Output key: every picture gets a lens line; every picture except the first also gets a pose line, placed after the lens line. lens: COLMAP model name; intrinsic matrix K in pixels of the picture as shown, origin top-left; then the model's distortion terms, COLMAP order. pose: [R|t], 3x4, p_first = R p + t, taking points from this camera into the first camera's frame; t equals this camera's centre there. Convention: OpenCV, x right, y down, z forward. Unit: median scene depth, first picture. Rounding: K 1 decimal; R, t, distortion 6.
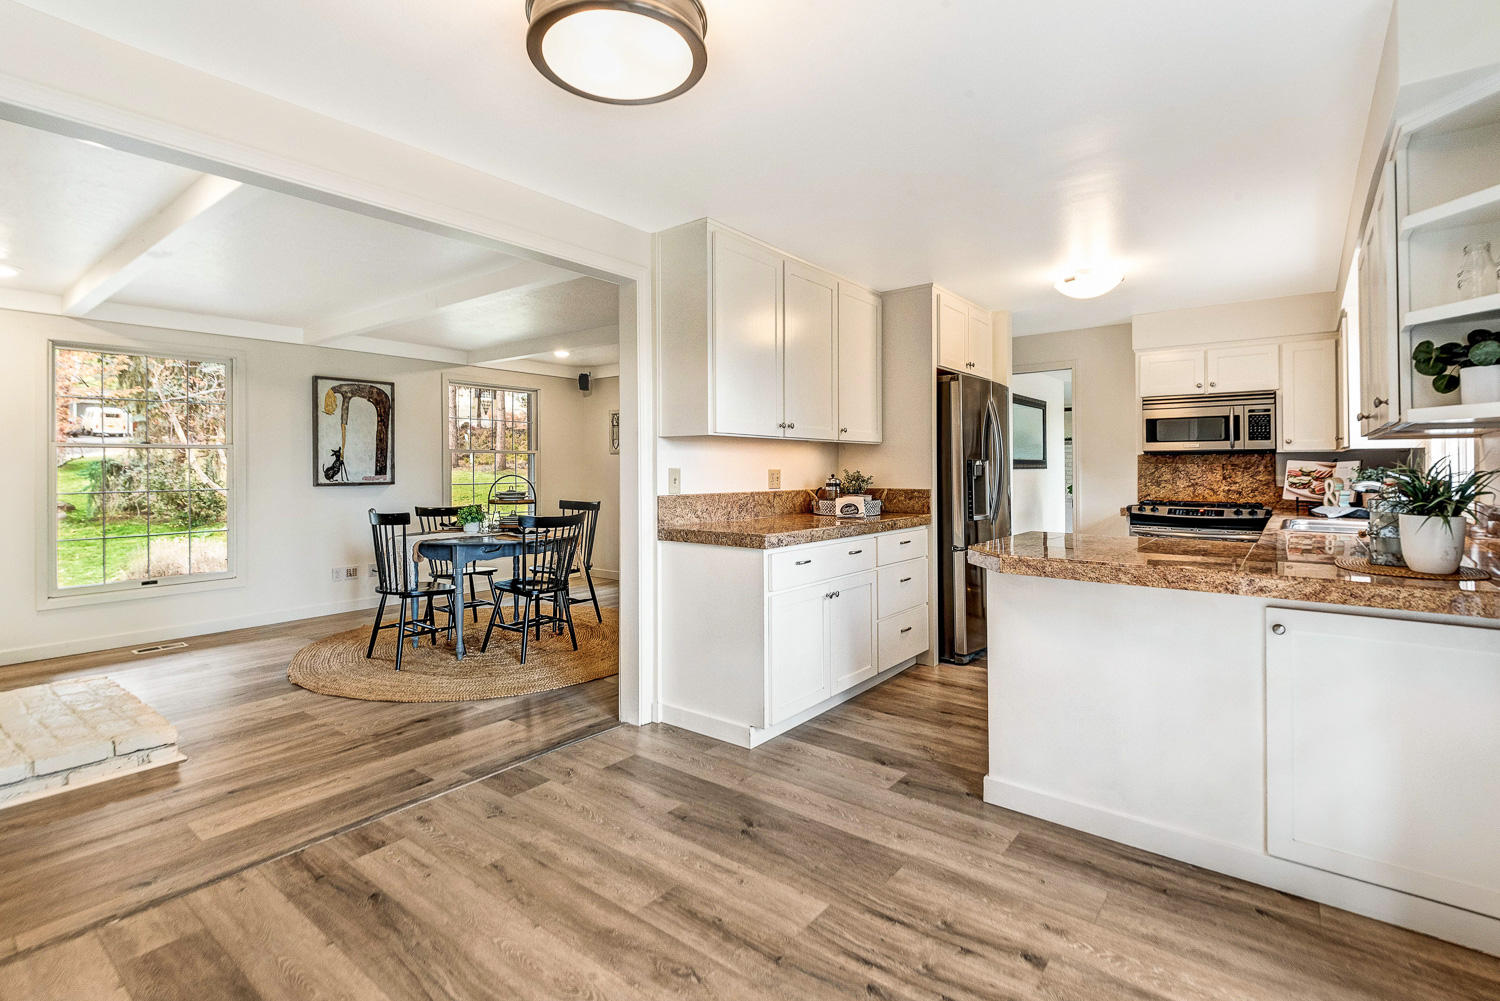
lens RADIAL K [[707.2, 0, 751.6], [0, 707.2, 464.0], [0, 0, 1]] dist [0.012118, -0.000182]
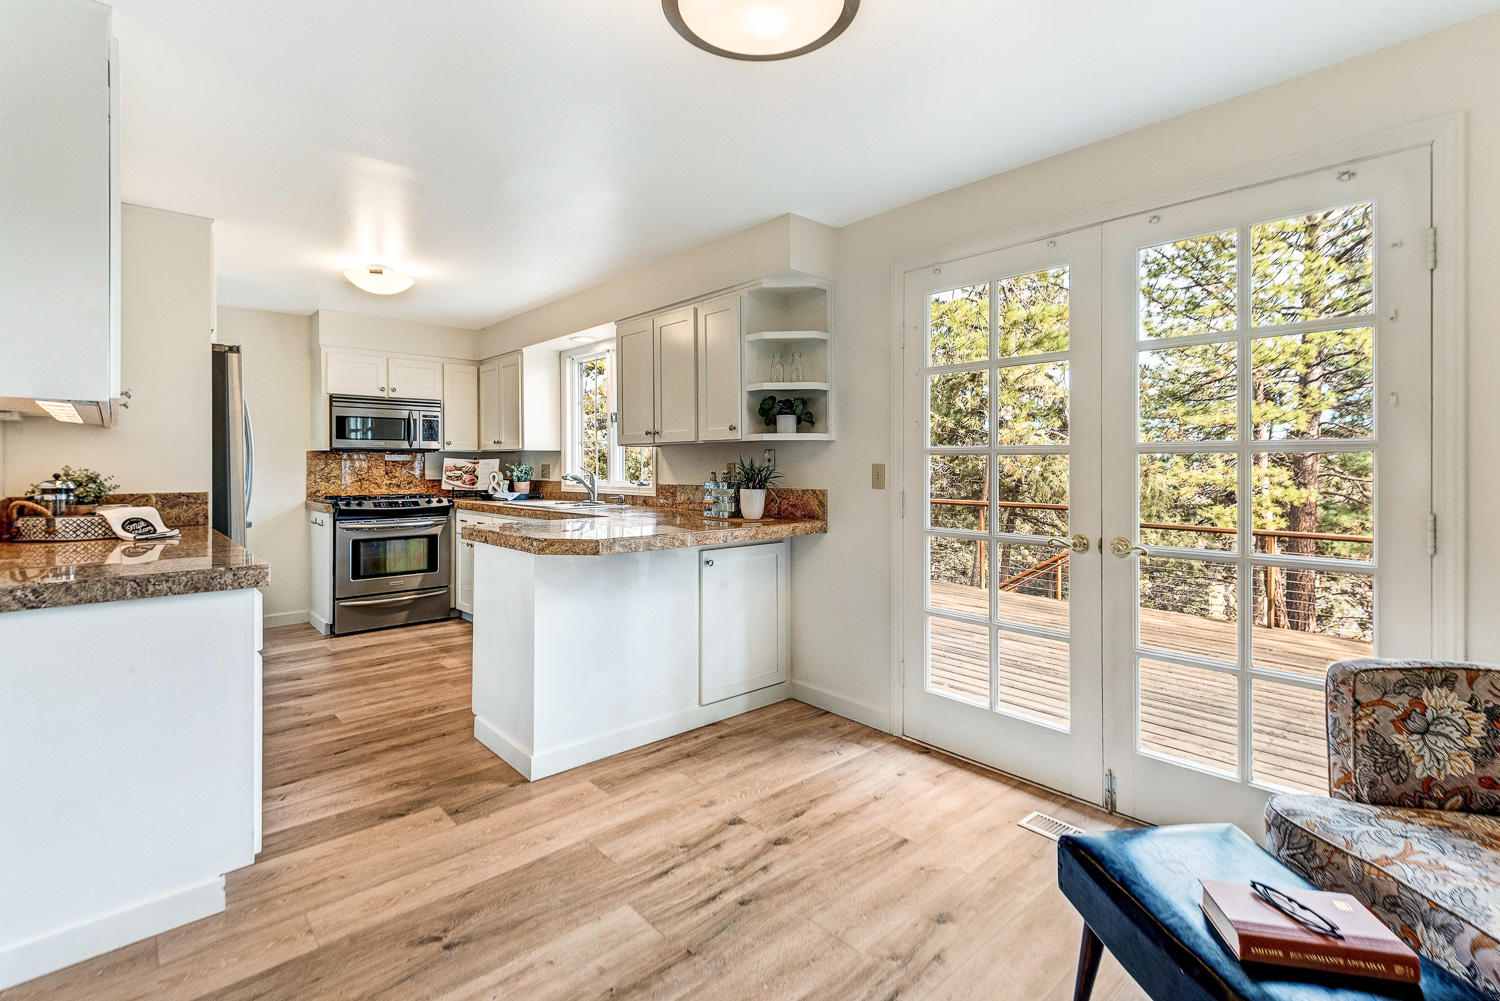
lens RADIAL K [[684.9, 0, 743.6], [0, 684.9, 462.8], [0, 0, 1]] dist [0.021007, -0.000259]
pose [[0.176919, 0.003005, 0.984221, -0.498060], [-0.005731, 0.999982, -0.002023, 0.003983], [-0.984209, -0.005283, 0.176933, 0.412989]]
